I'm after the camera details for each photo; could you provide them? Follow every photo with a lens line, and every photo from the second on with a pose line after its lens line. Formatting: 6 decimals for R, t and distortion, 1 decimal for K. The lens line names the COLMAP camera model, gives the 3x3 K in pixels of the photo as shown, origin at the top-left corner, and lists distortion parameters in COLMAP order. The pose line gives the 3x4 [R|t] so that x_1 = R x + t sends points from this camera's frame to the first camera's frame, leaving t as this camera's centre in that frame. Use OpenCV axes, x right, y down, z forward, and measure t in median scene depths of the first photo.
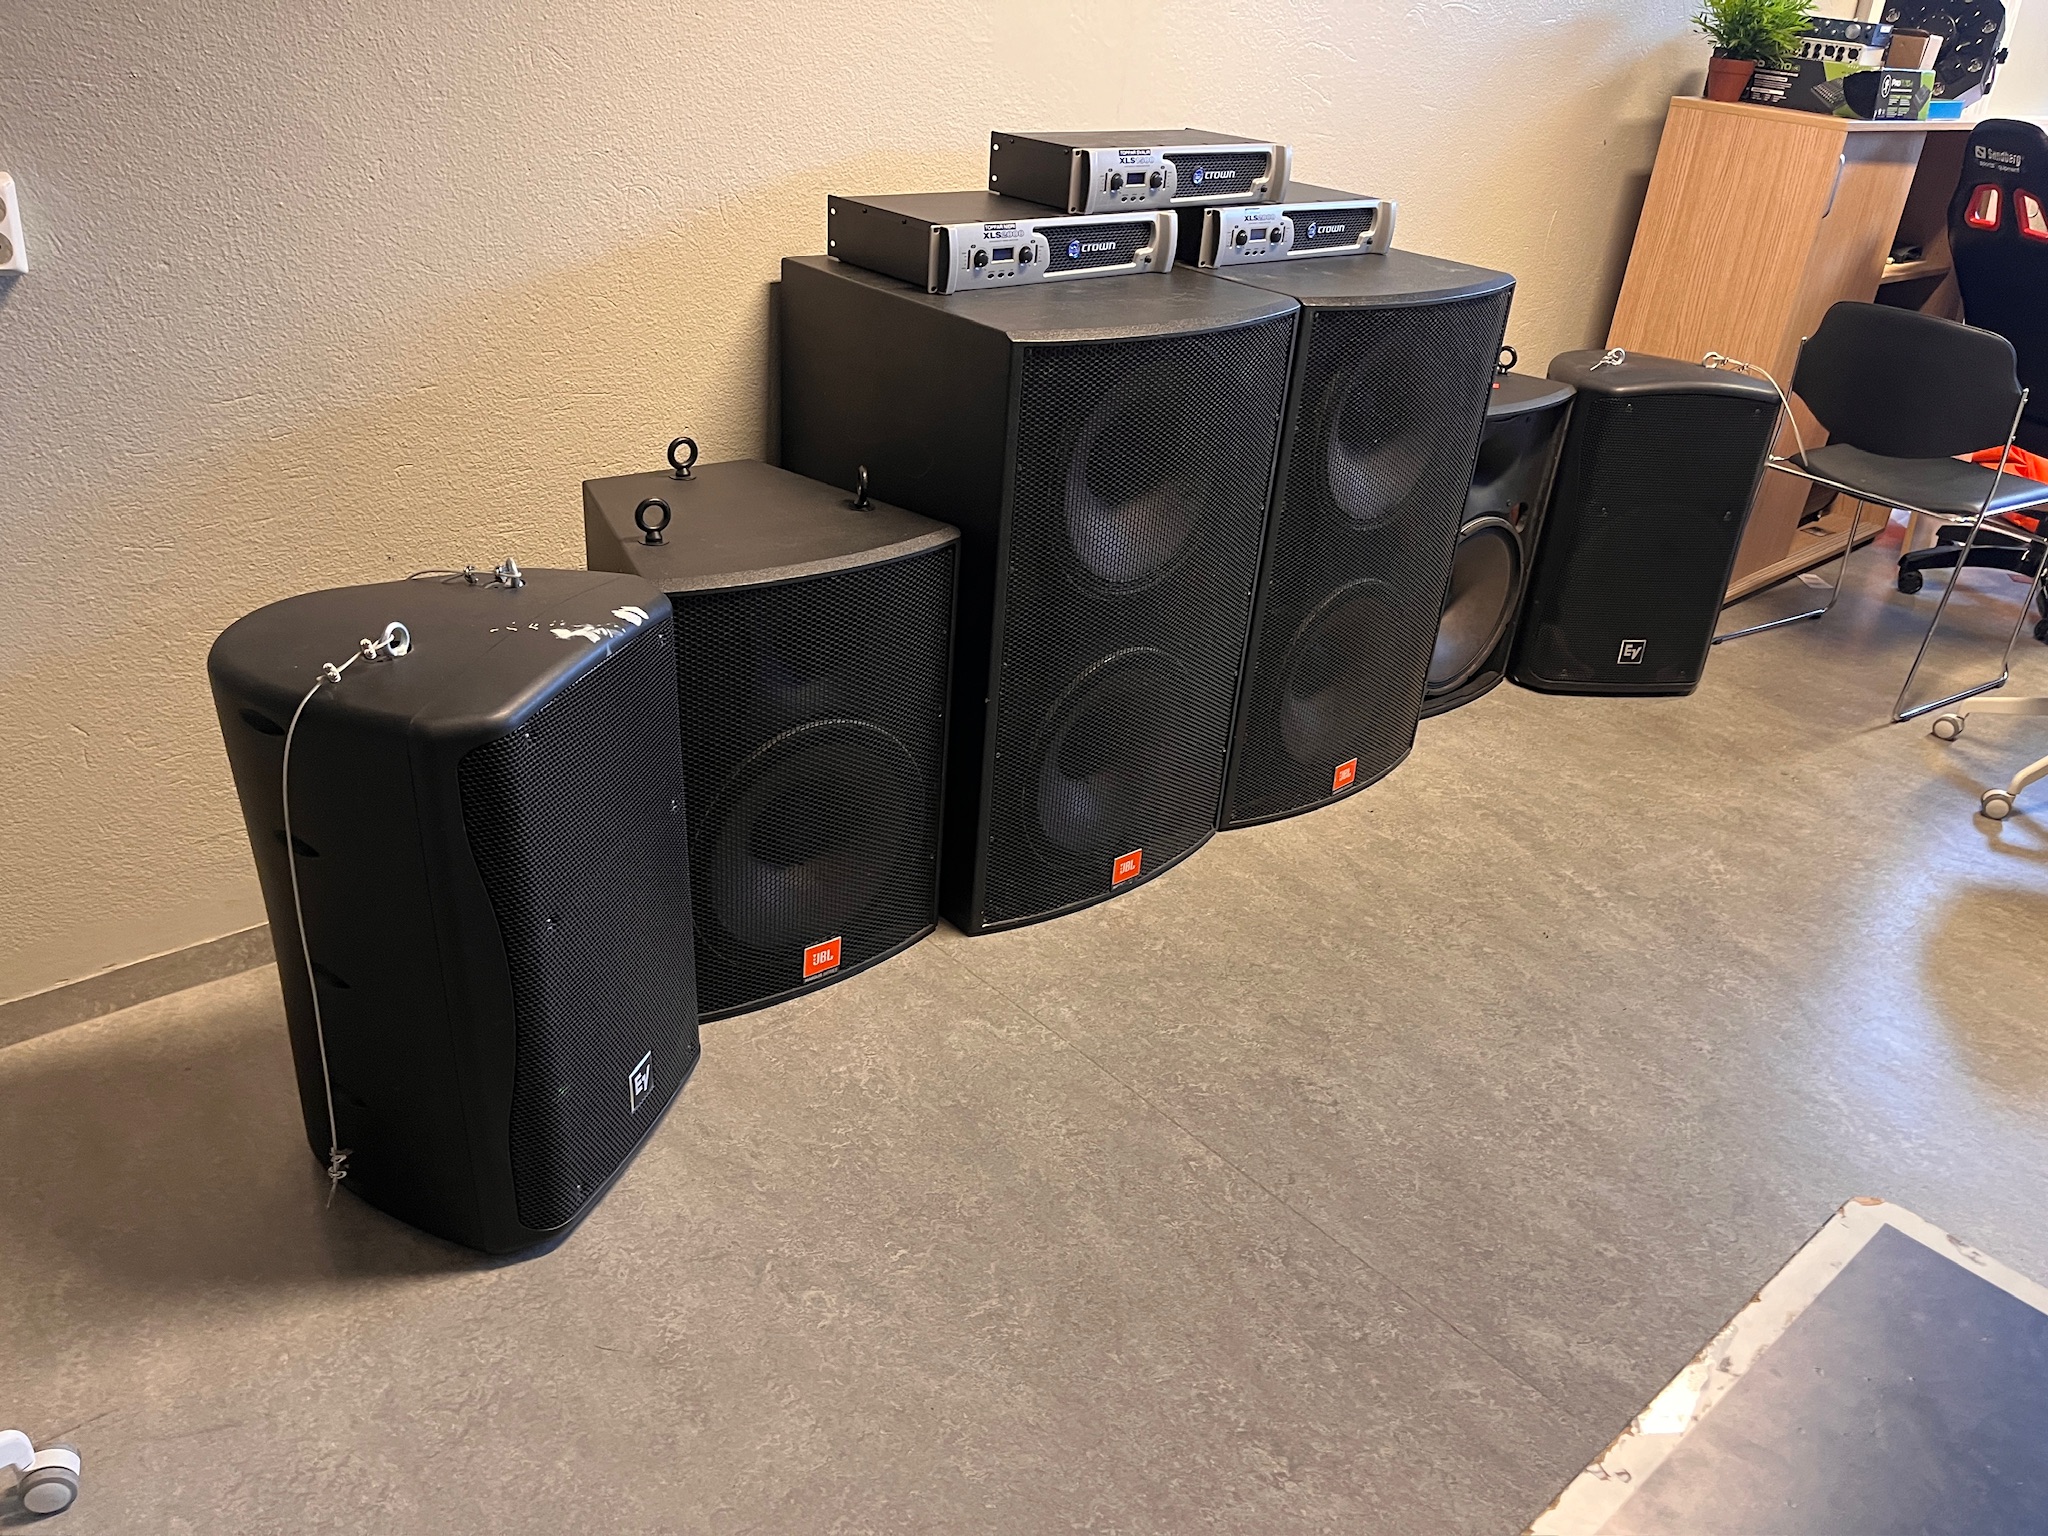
lens RADIAL K [[1532.4, 0, 1069.7], [0, 1532.4, 777.1], [0, 0, 1]] dist [0.042234, -0.063190]
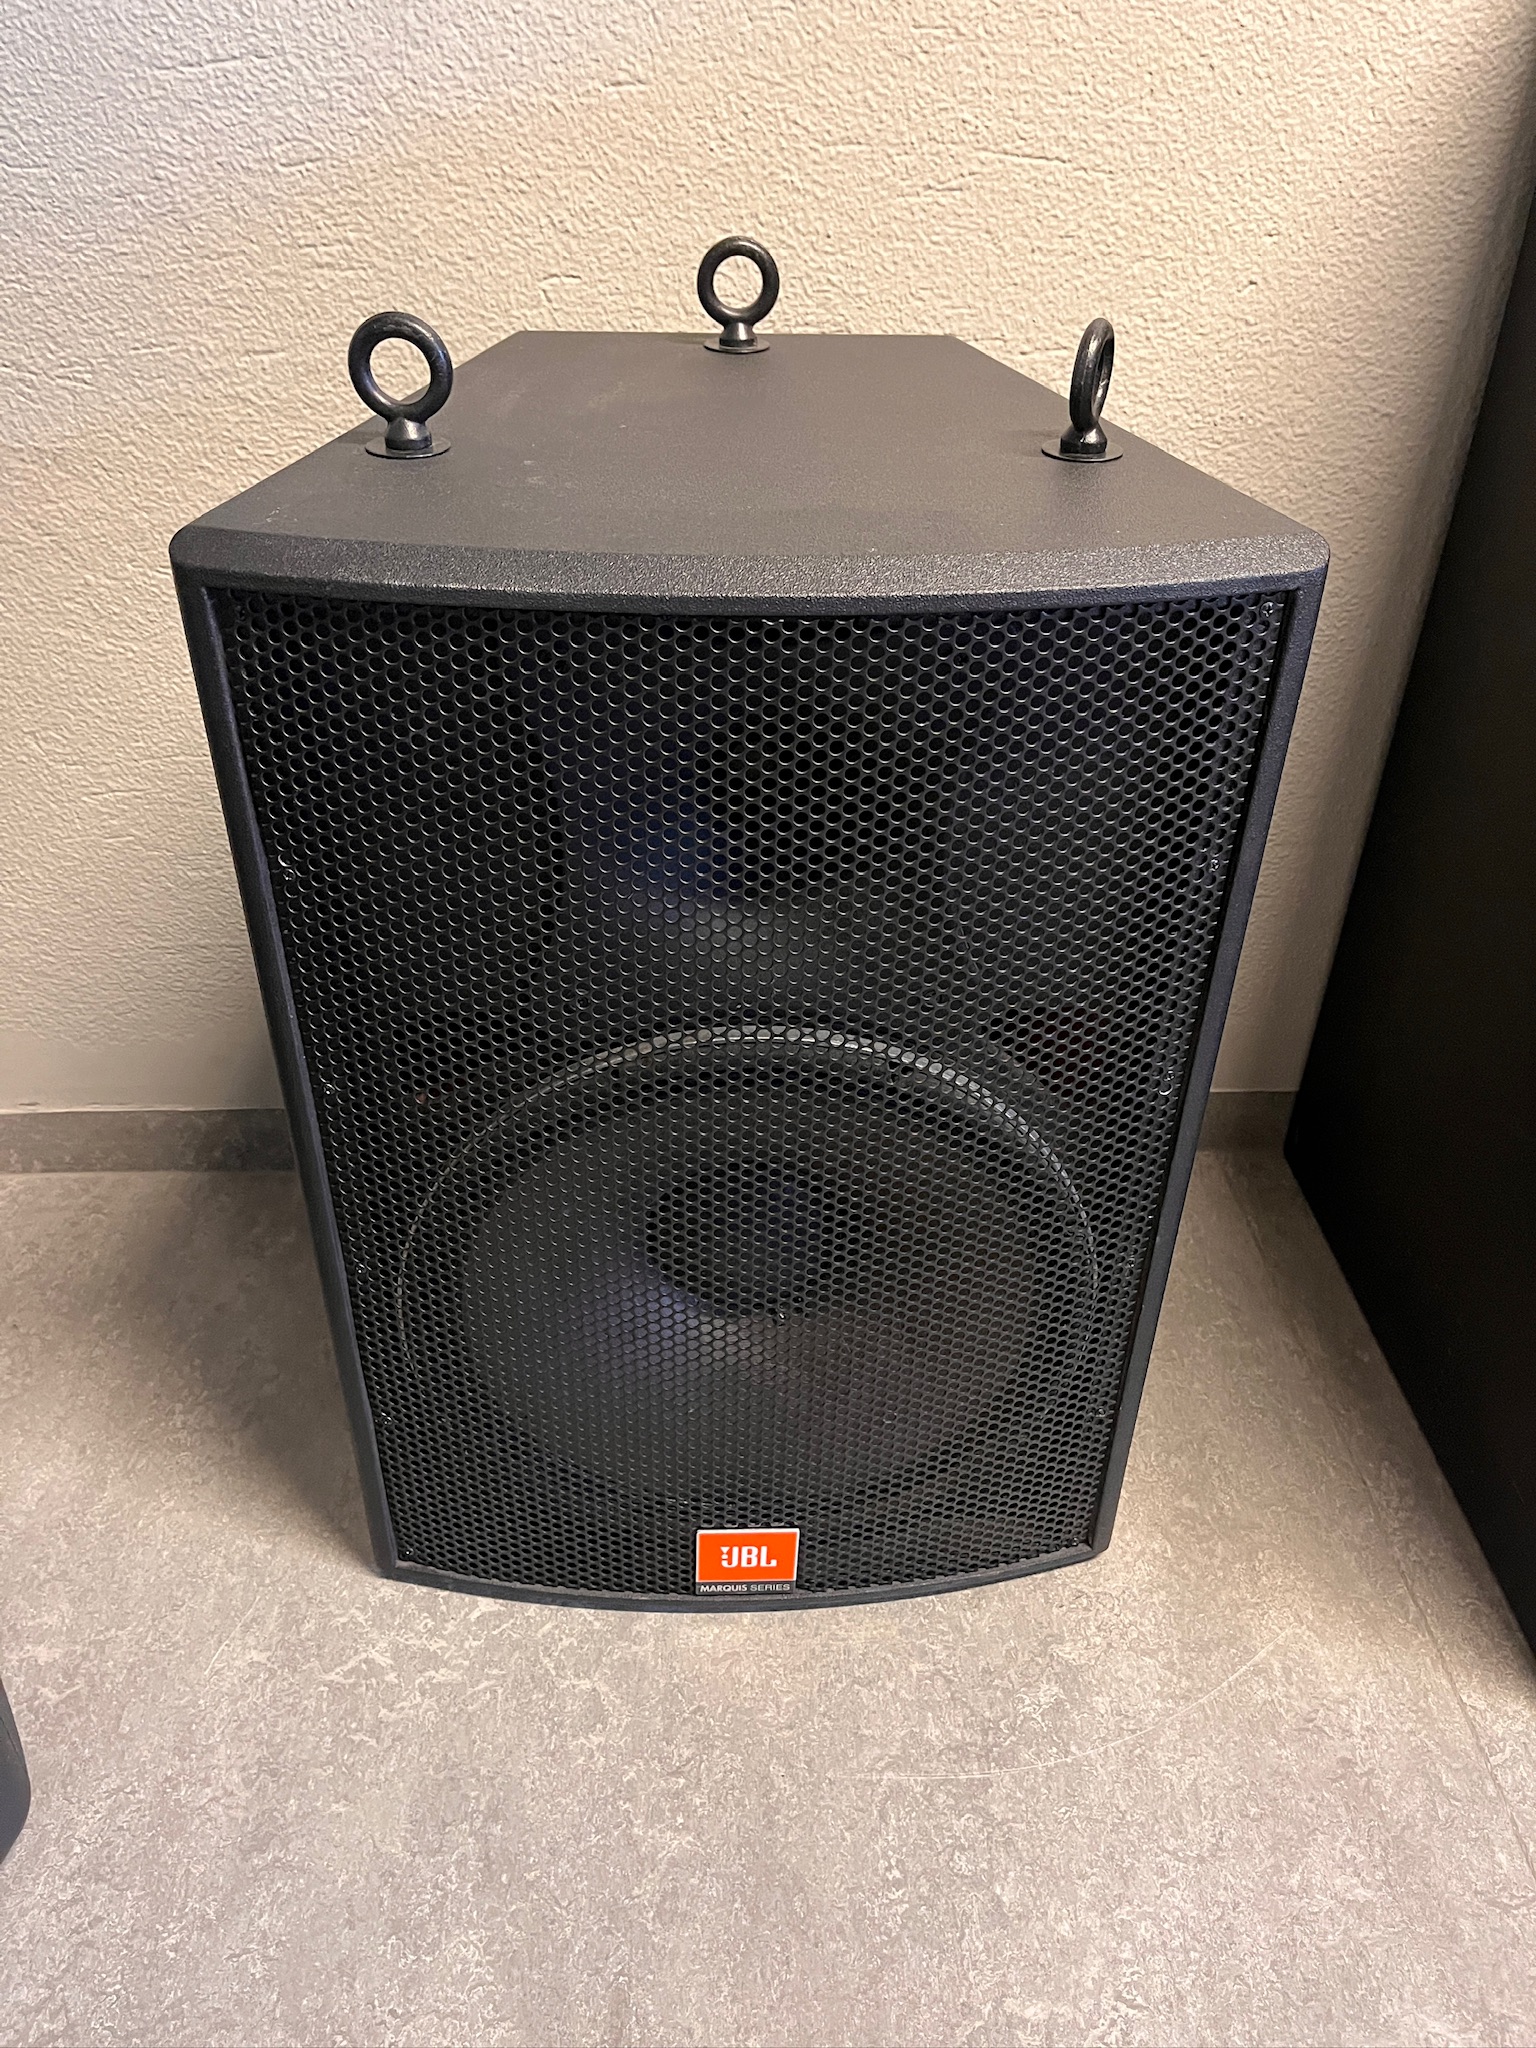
lens RADIAL K [[1563.9, 0, 768.0], [0, 1563.9, 1024.0], [0, 0, 1]] dist [0.103804, -0.160469]
pose [[0.767257, 0.301503, -0.566050, -0.053654], [-0.256432, 0.953205, 0.160136, -0.082277], [0.587843, 0.022288, 0.808668, 0.658168]]
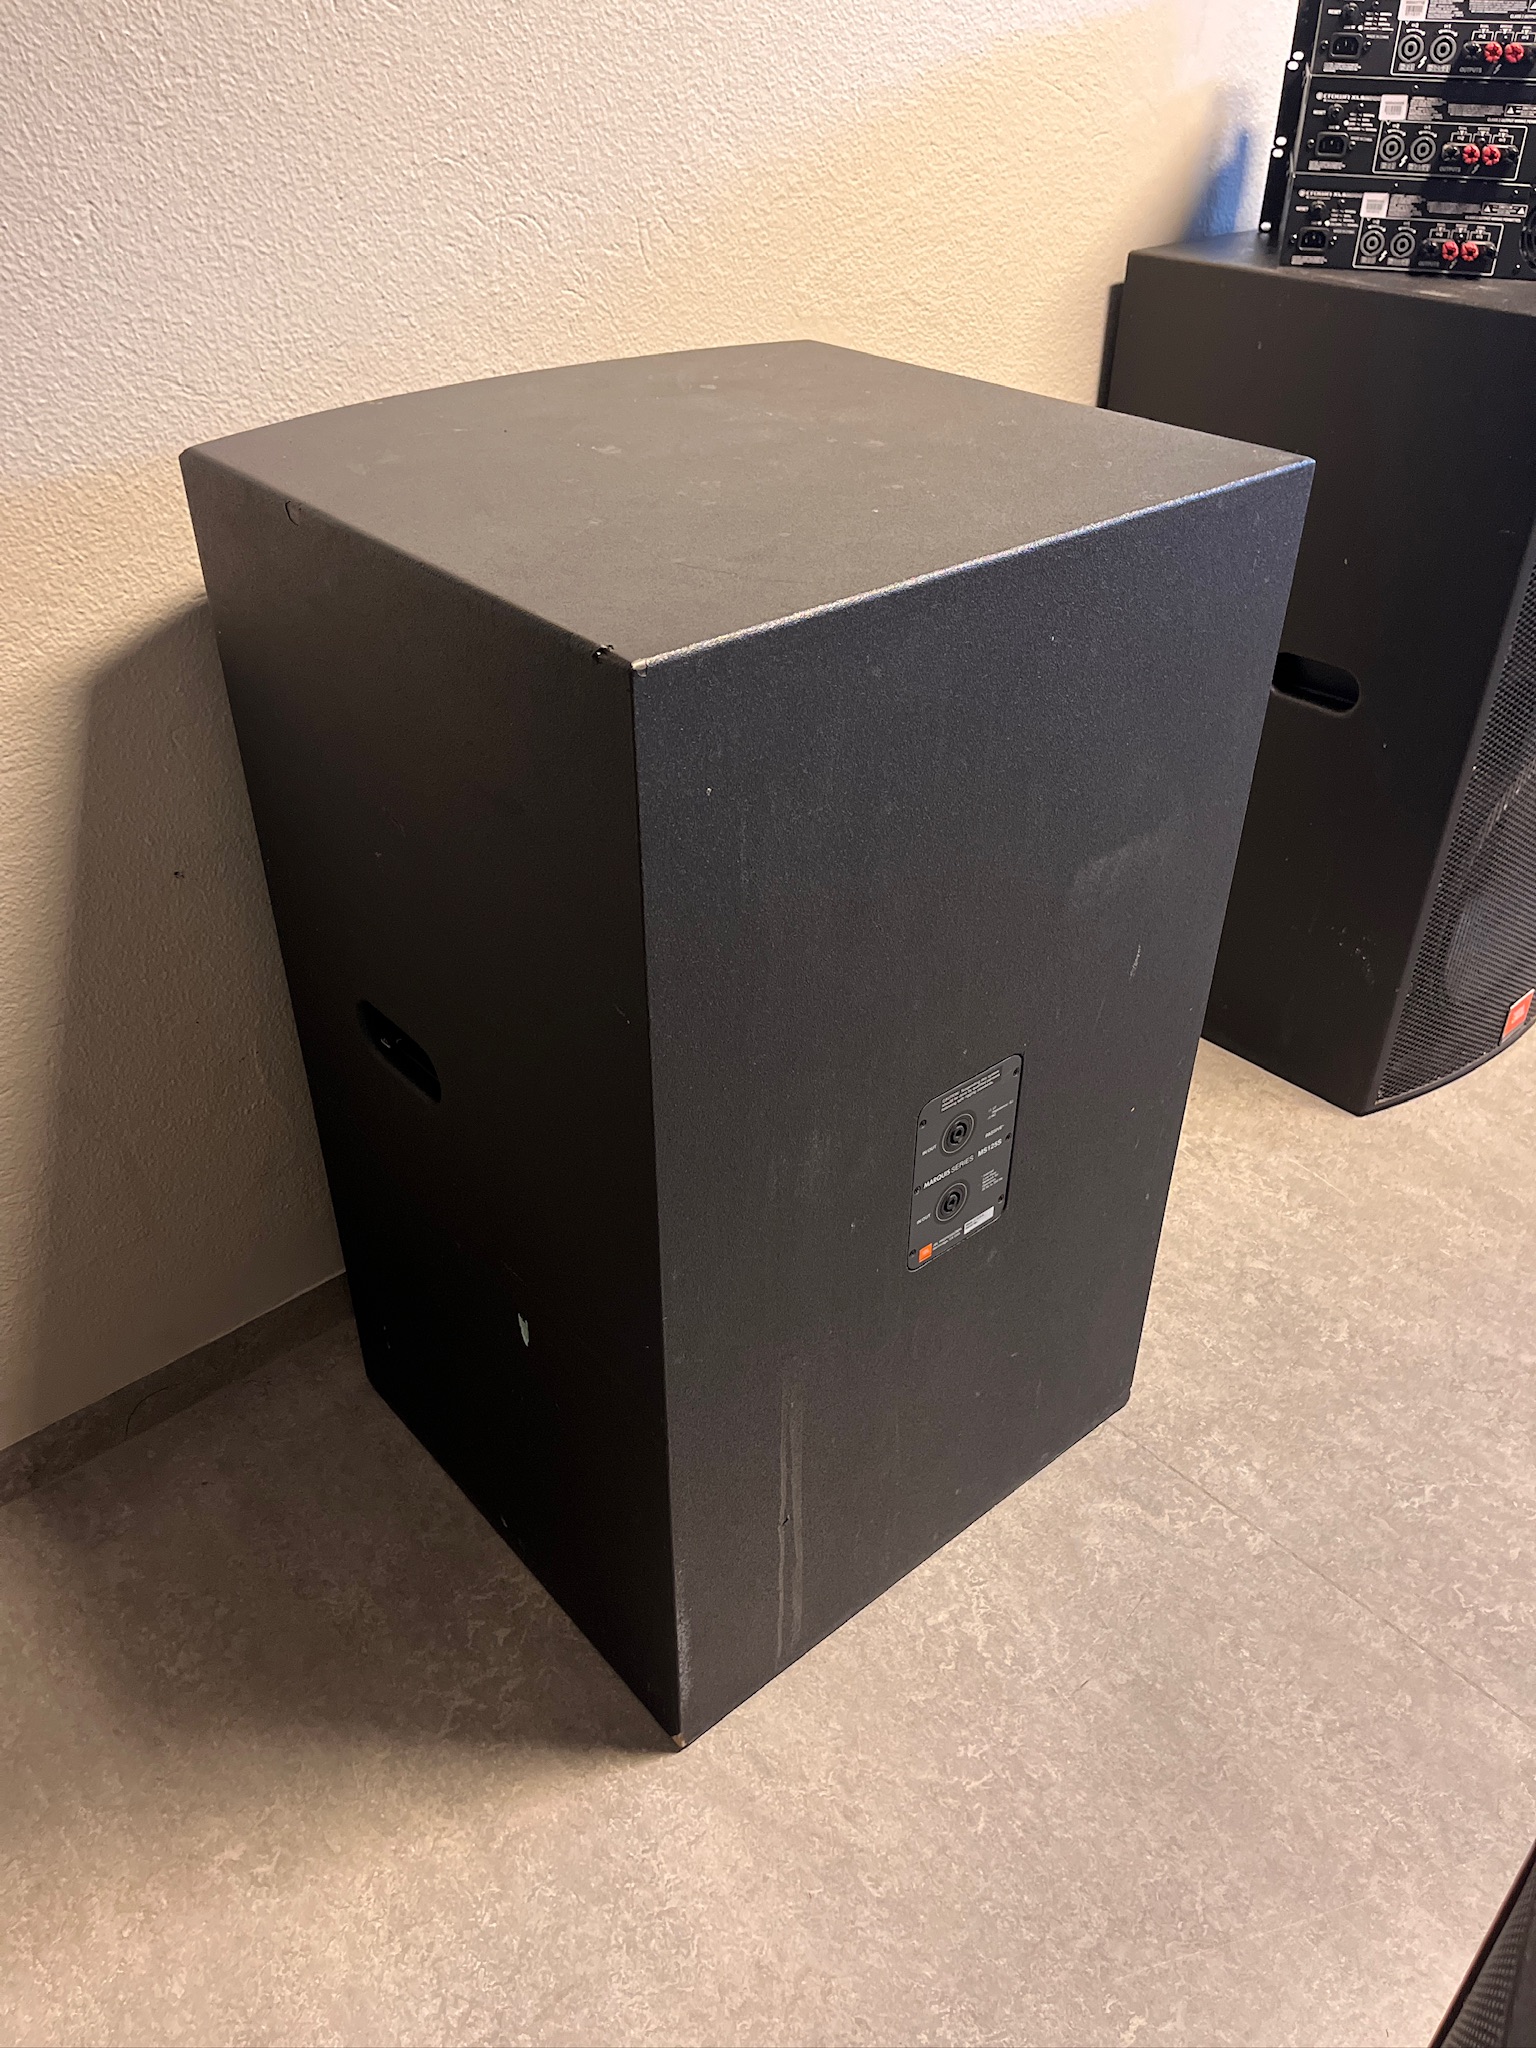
lens RADIAL K [[1557.4, 0, 793.5], [0, 1557.4, 1036.5], [0, 0, 1]] dist [0.102795, -0.152913]
pose [[0.996936, -0.060192, -0.049956, -0.165404], [0.065538, 0.991388, 0.113377, -0.134606], [0.042702, -0.116304, 0.992295, 0.370716]]
